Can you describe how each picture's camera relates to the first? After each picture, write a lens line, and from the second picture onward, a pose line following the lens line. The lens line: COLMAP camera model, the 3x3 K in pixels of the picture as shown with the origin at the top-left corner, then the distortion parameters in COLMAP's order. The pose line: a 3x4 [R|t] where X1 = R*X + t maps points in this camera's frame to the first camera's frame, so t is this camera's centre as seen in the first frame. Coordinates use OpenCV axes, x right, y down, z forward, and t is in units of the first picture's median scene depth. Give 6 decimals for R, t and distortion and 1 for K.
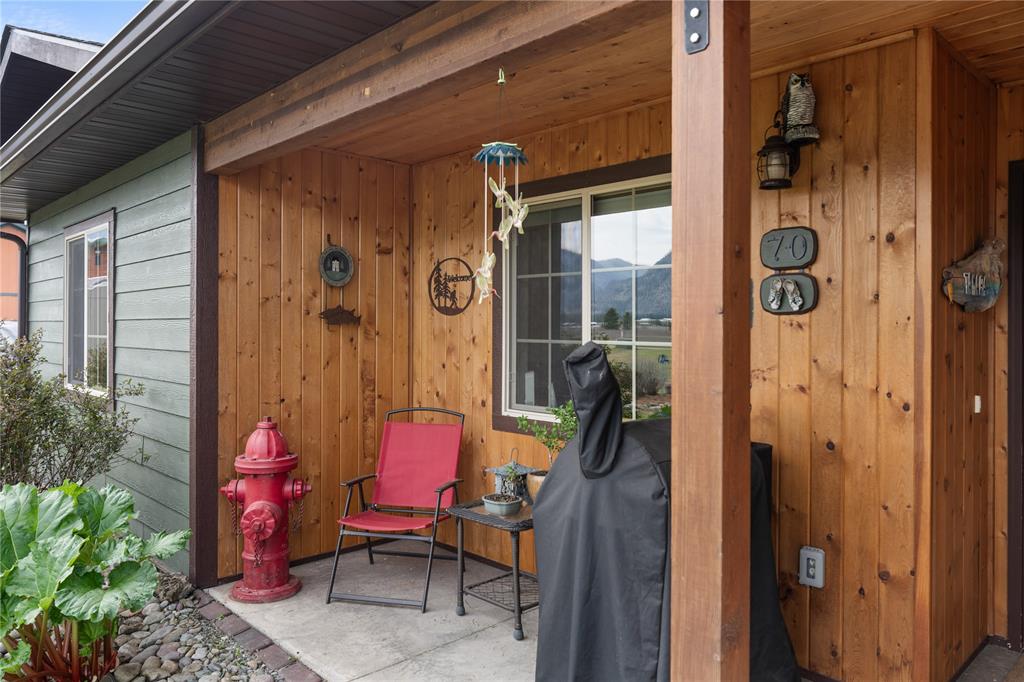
lens RADIAL K [[723.1, 0, 512.0], [0, 723.1, 341.0], [0, 0, 1]] dist [-0.002268, 0.002349]
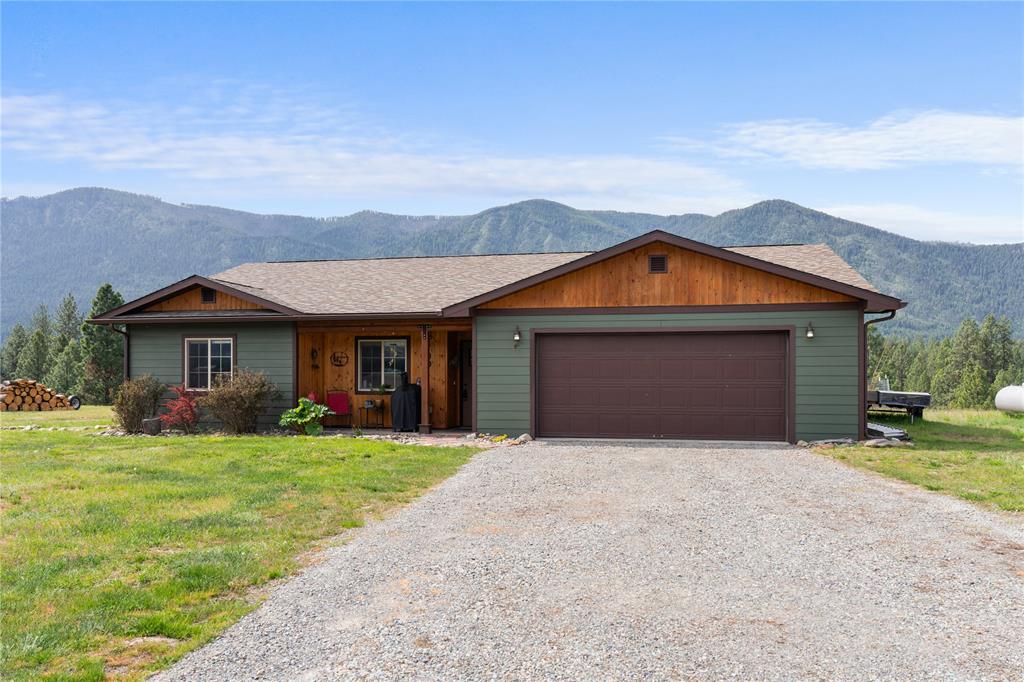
lens RADIAL K [[779.3, 0, 512.0], [0, 779.3, 381.2], [0, 0, 1]] dist [-0.001233, -0.003135]
pose [[0.827670, -0.006335, 0.561180, -1.913107], [0.010444, 0.999937, -0.004114, 0.079131], [-0.561119, 0.009266, 0.827684, -3.412091]]
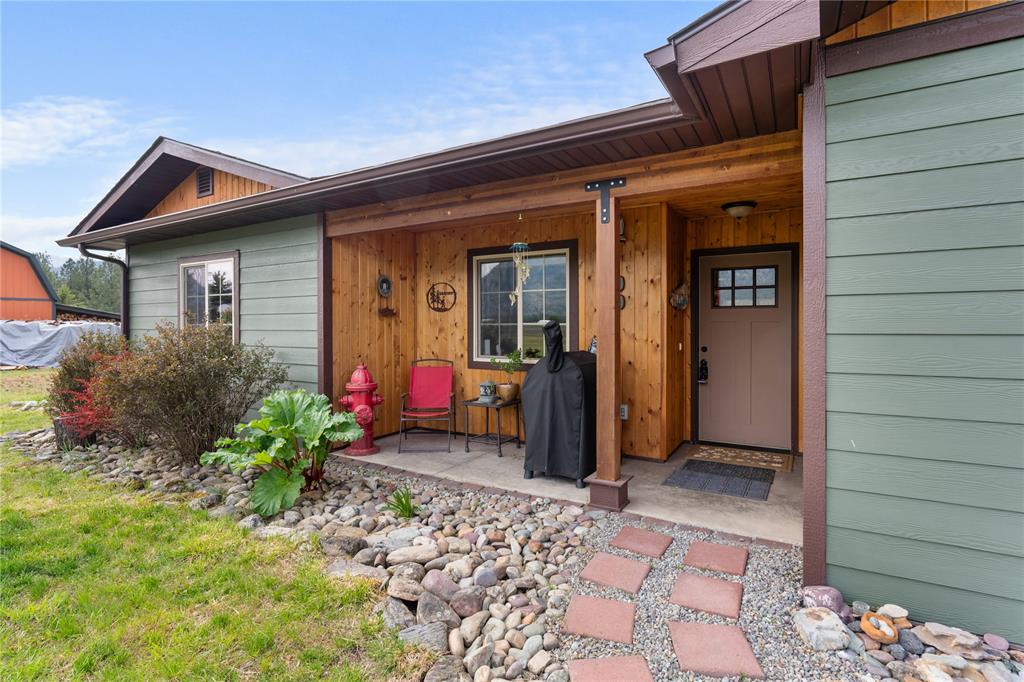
lens RADIAL K [[501.0, 0, 510.3], [0, 501.0, 344.0], [0, 0, 1]] dist [-0.001239, -0.000124]
pose [[0.964335, -0.015127, 0.264252, -0.306395], [0.009746, 0.999718, 0.021662, 0.027028], [-0.264505, -0.018314, 0.964210, -0.415291]]
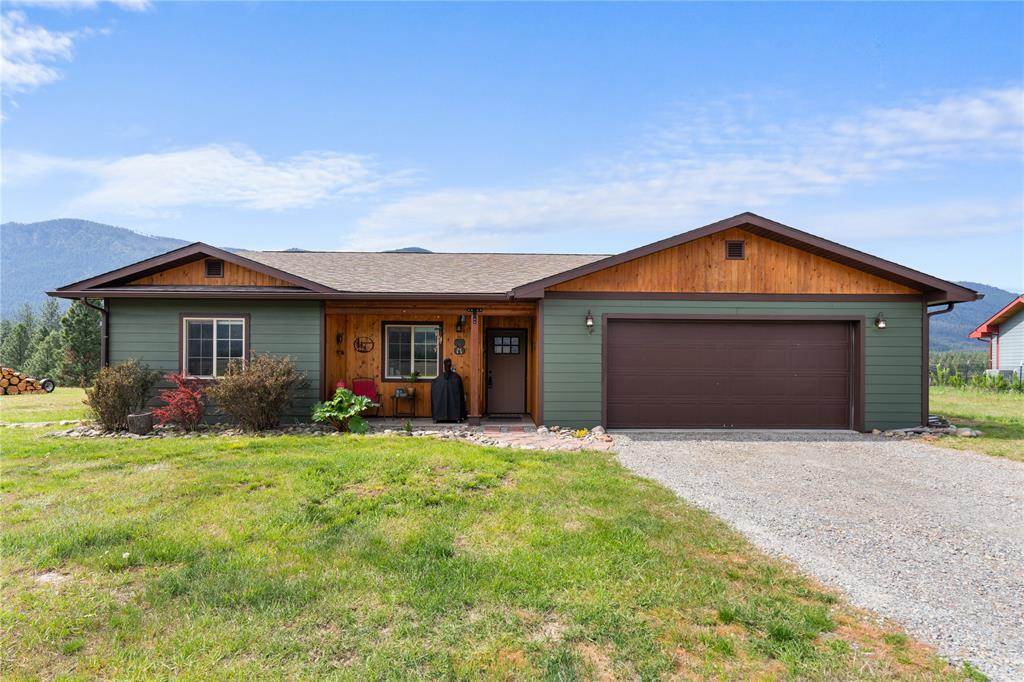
lens RADIAL K [[498.7, 0, 509.5], [0, 498.7, 366.1], [0, 0, 1]] dist [-0.003387, 0.000077]
pose [[0.681974, -0.002340, 0.731372, -1.645959], [0.006513, 0.999975, -0.002874, 0.050649], [-0.731347, 0.006723, 0.681972, -1.445376]]
